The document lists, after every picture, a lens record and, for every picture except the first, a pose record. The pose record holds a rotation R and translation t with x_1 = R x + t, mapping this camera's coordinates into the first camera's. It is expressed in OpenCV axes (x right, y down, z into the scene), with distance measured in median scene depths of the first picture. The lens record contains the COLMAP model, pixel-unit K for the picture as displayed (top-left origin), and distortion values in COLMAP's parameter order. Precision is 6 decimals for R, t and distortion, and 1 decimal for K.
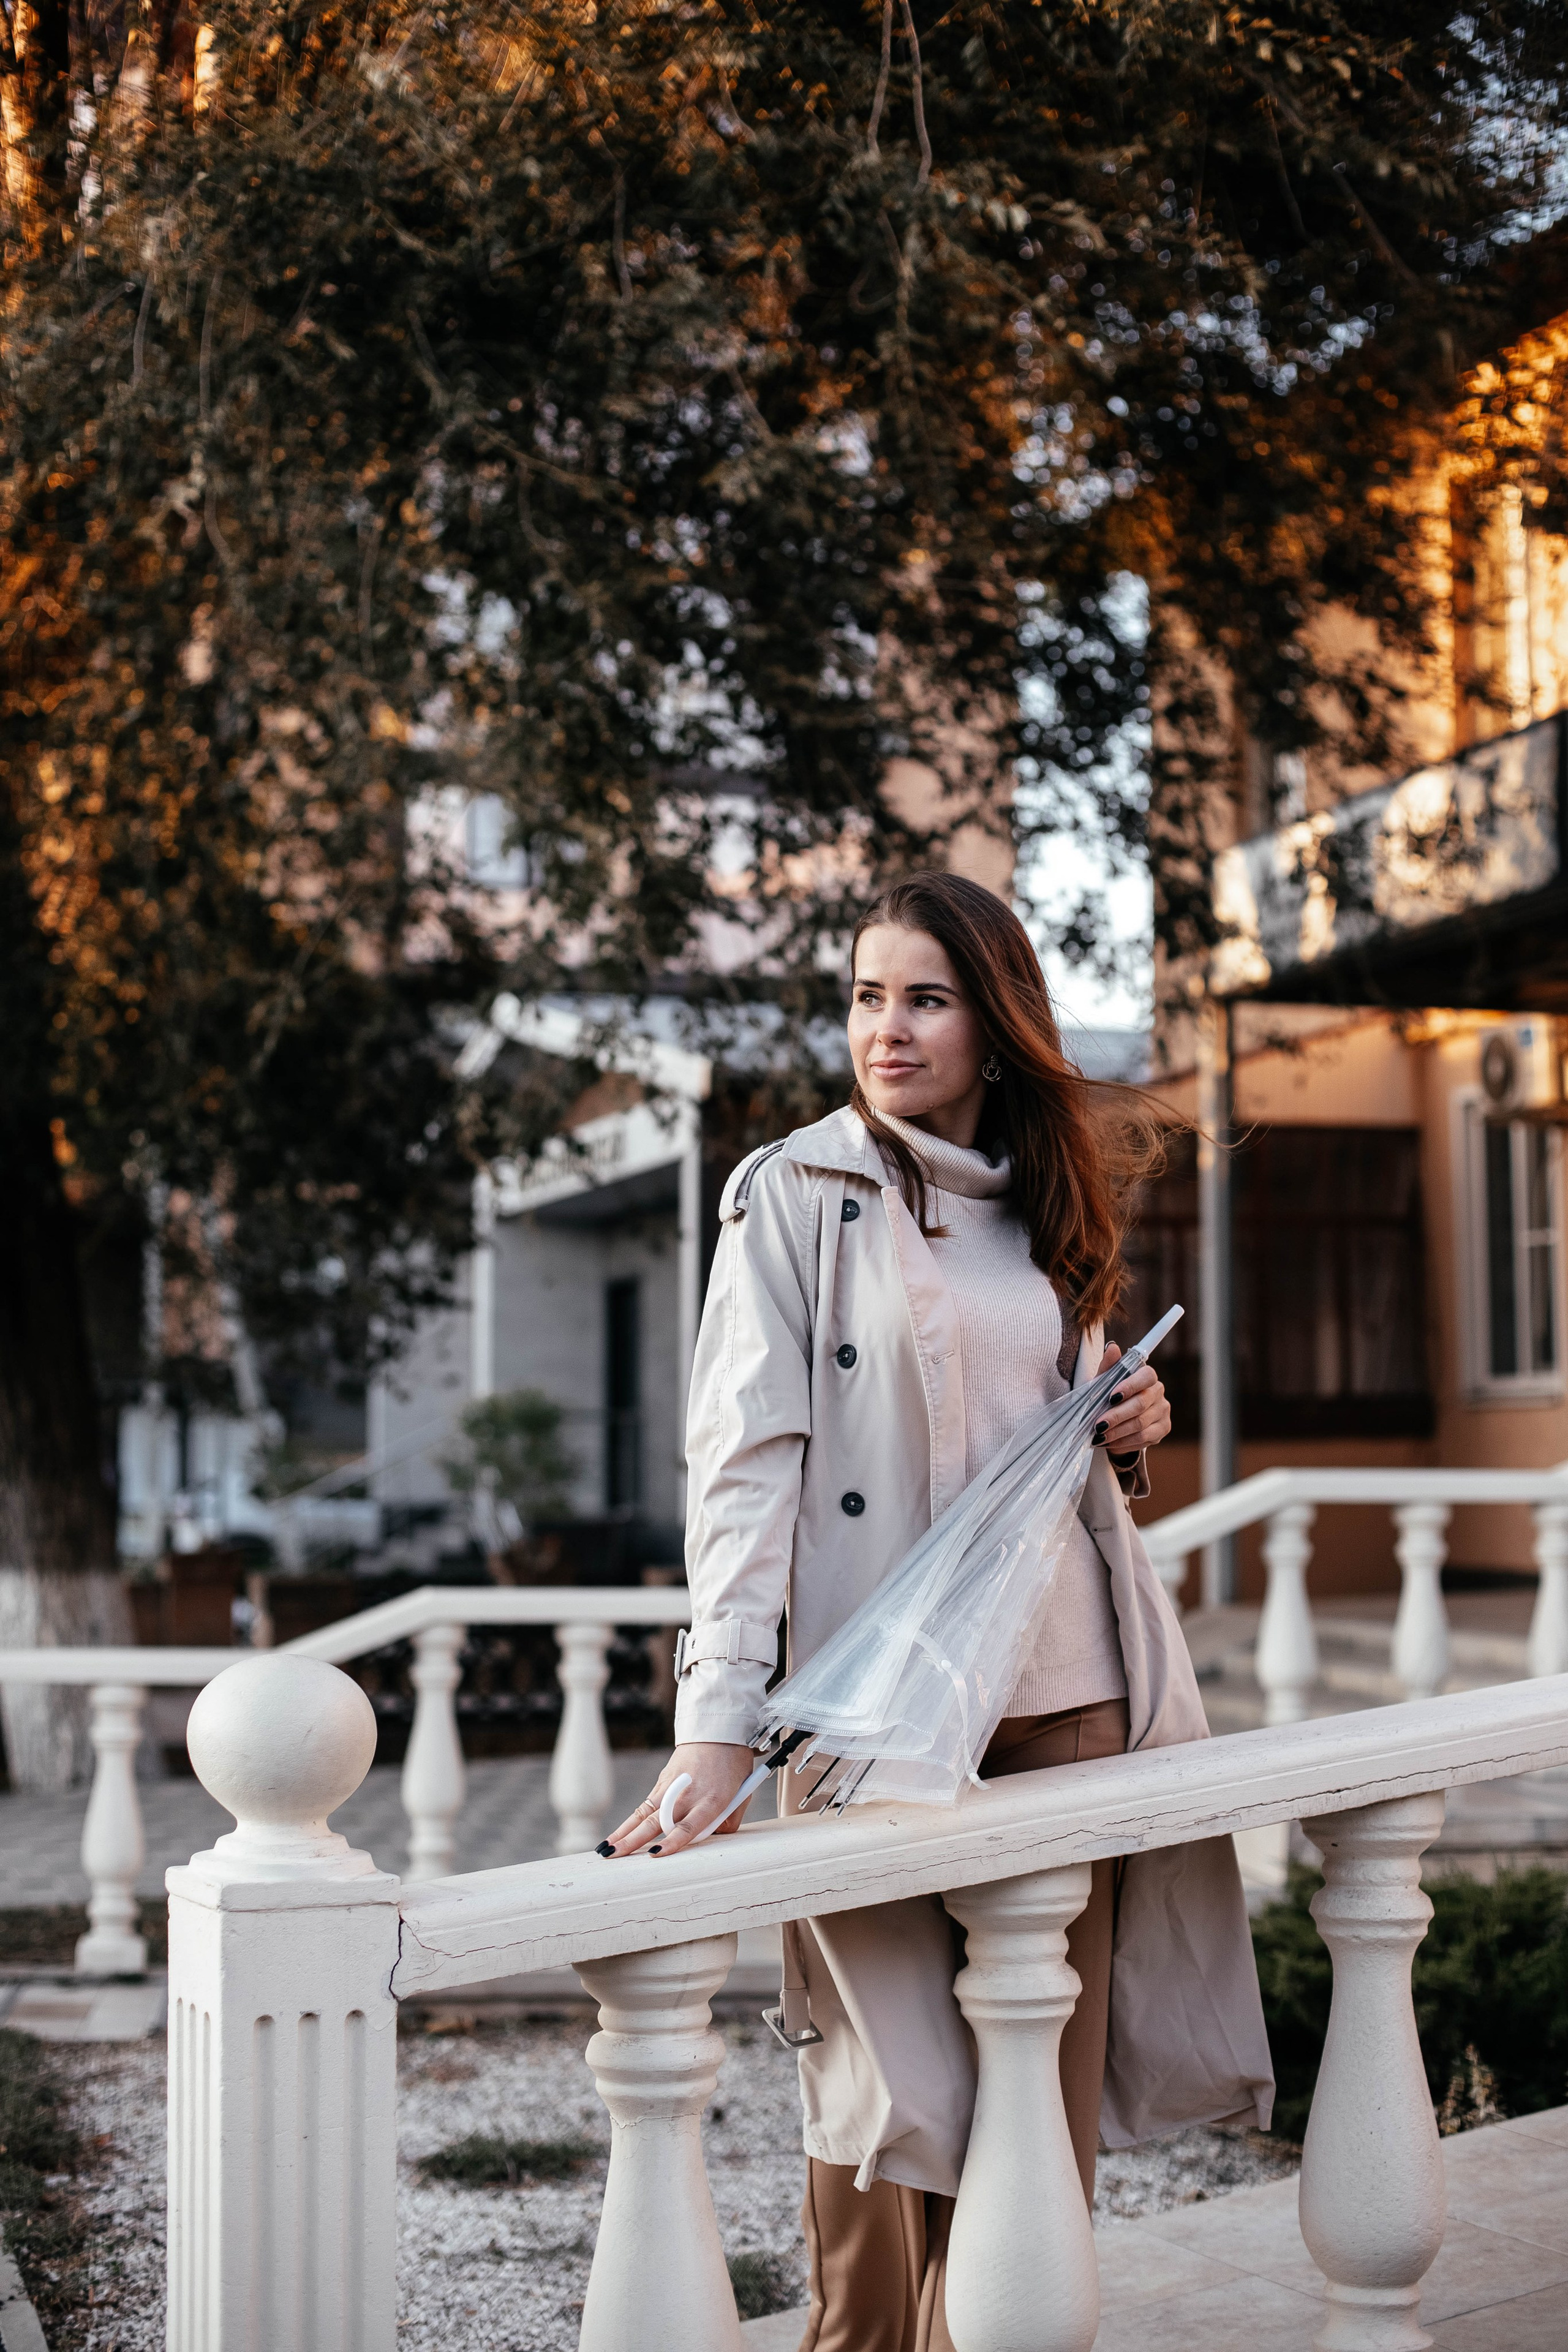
lens RADIAL K [[3324.1, 0, 784.0], [0, 3324.1, 1176.0], [0, 0, 1]] dist [-0.127493, 0.042961]
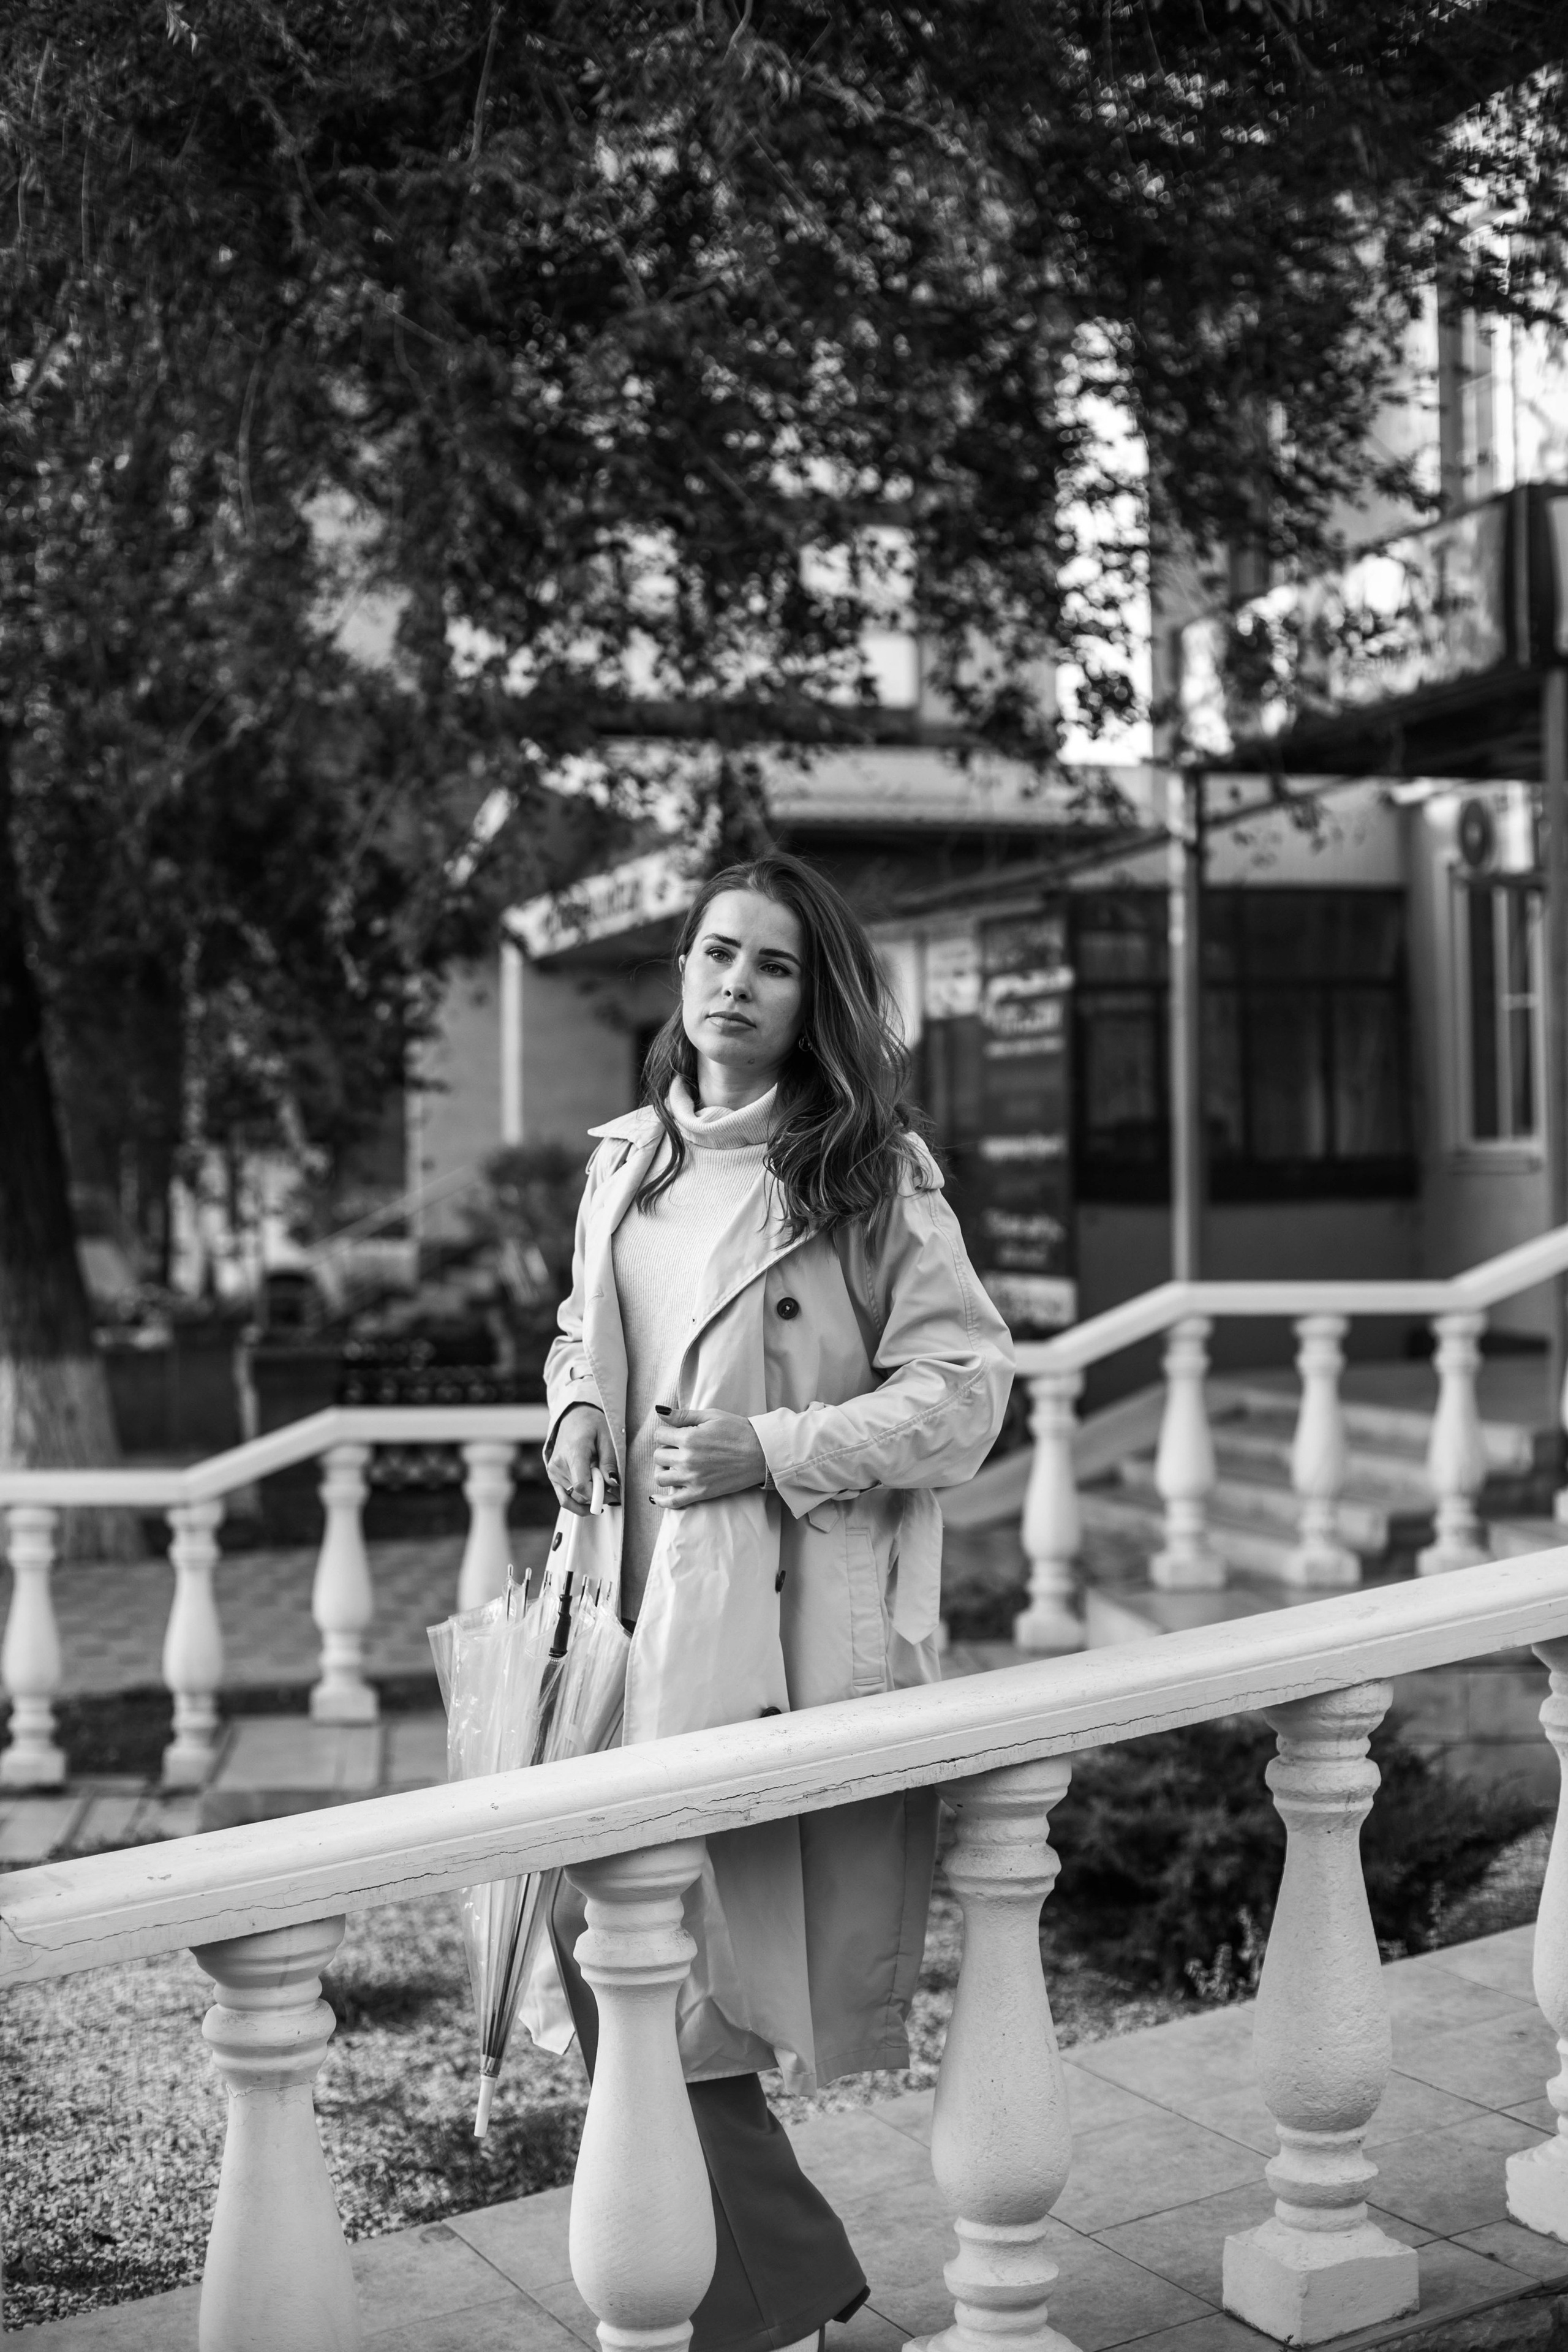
lens RADIAL K [[3324.1, 0, 784.0], [0, 3324.1, 1176.0], [0, 0, 1]] dist [-0.127493, 0.042961]
pose [[0.999795, -0.008654, -0.018323, 0.050352], [0.010164, 0.996414, 0.083995, -0.031035], [0.017531, -0.084164, 0.996298, -0.007197]]
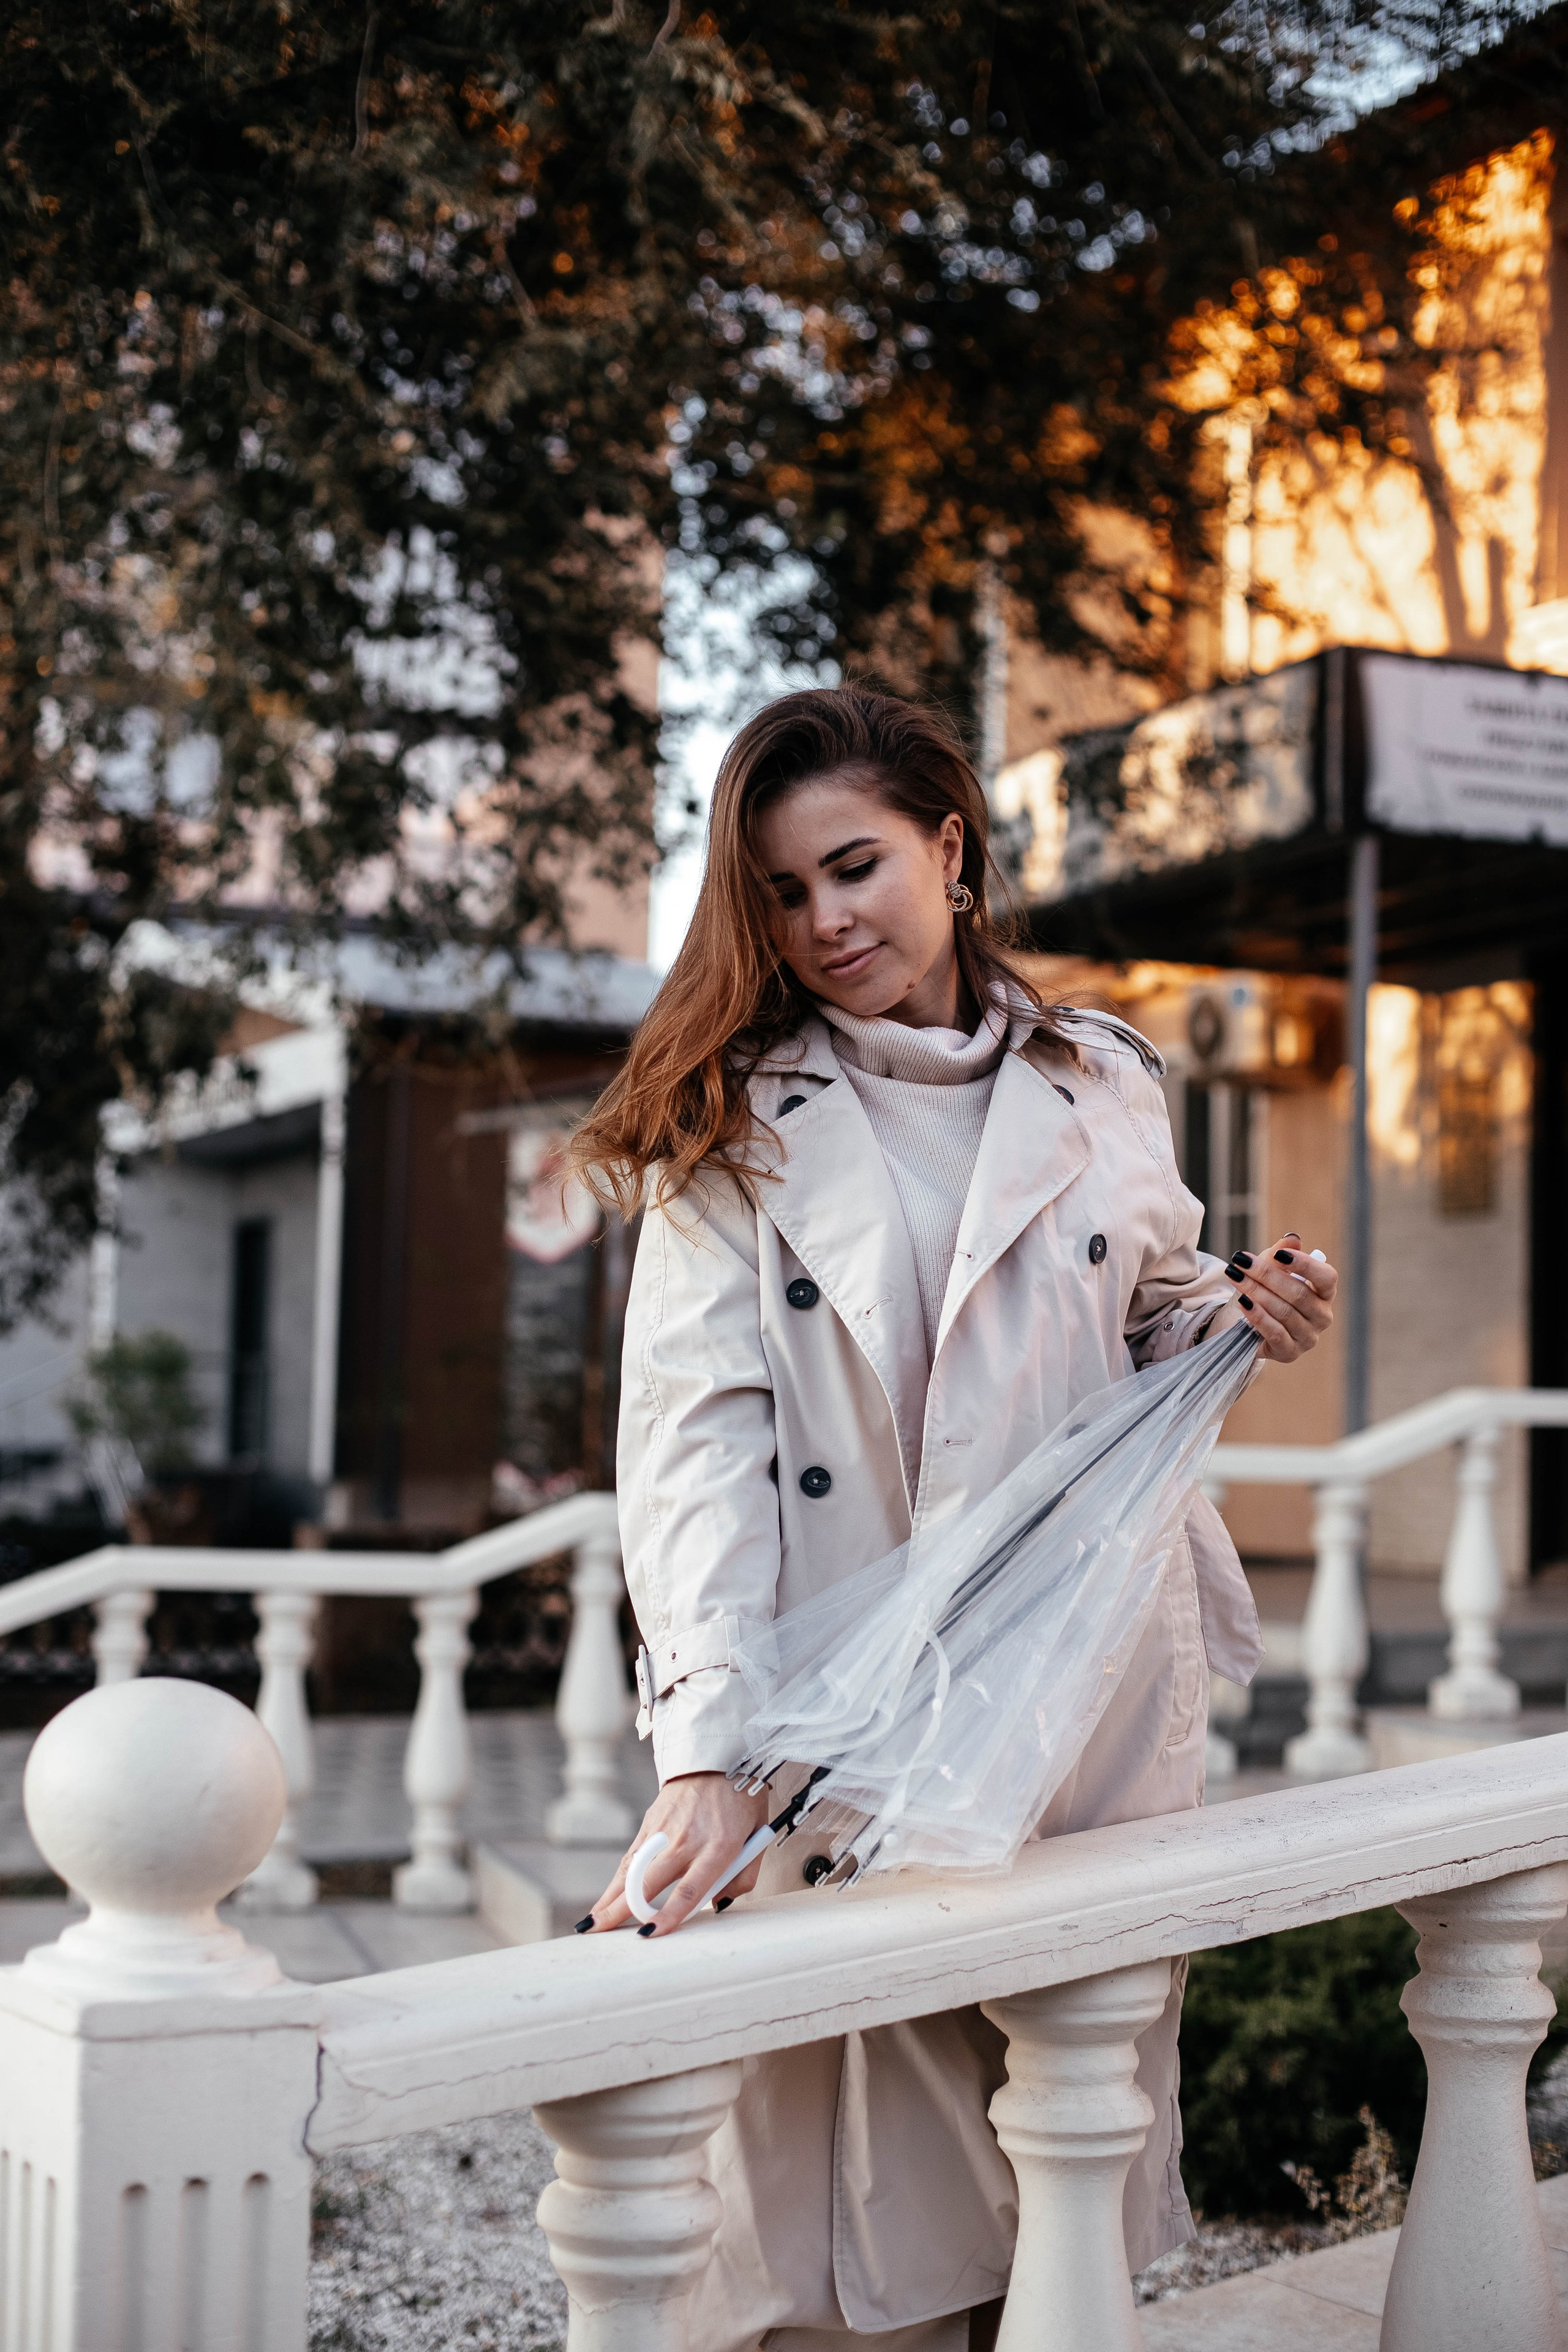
lens RADIAL K [[3363.5, 0, 784.0], [0, 3363.5, 1176.0], [0, 0, 1]] dist [-0.158266, 0.177718]
pose [[0.992866, 0.033164, 0.114529, -0.033734], [-0.034756, 0.999325, 0.011933, 0.006840], [-0.114056, -0.015828, 0.993348, 0.085047]]
